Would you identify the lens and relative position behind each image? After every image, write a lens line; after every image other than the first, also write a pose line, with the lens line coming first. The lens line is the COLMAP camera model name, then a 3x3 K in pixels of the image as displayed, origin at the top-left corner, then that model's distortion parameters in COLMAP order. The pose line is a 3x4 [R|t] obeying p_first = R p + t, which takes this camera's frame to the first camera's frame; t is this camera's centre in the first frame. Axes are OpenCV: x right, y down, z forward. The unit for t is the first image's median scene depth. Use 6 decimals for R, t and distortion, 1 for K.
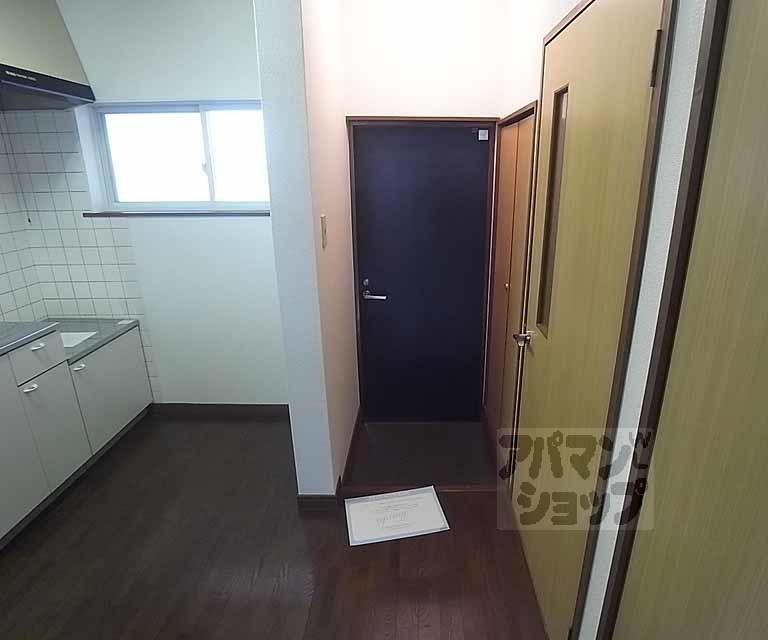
lens RADIAL K [[473.3, 0, 415.2], [0, 473.3, 323.3], [0, 0, 1]] dist [-0.056874, 0.002899]
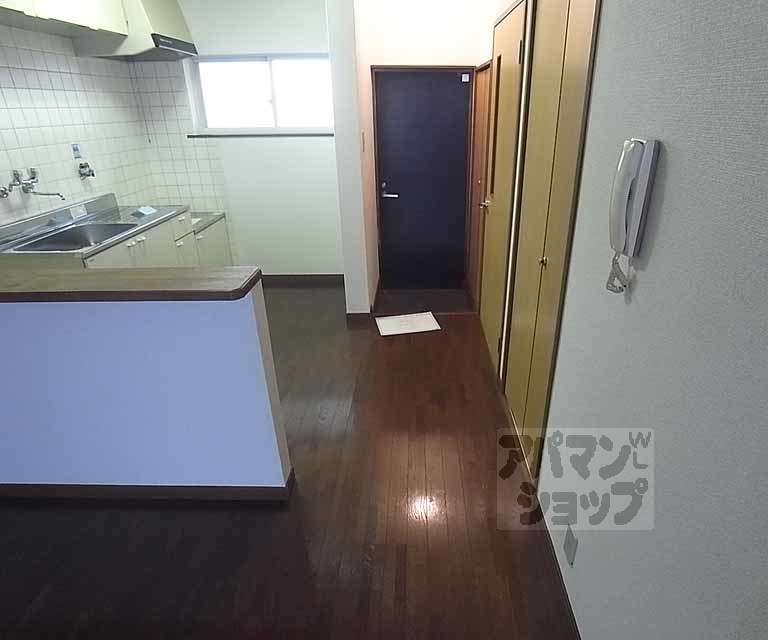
lens RADIAL K [[473.3, 0, 415.2], [0, 473.3, 323.3], [0, 0, 1]] dist [-0.056874, 0.002899]
pose [[0.999988, -0.004789, 0.001013, -0.013991], [0.004632, 0.992717, 0.120385, 0.177218], [-0.001582, -0.120379, 0.992727, -0.522406]]
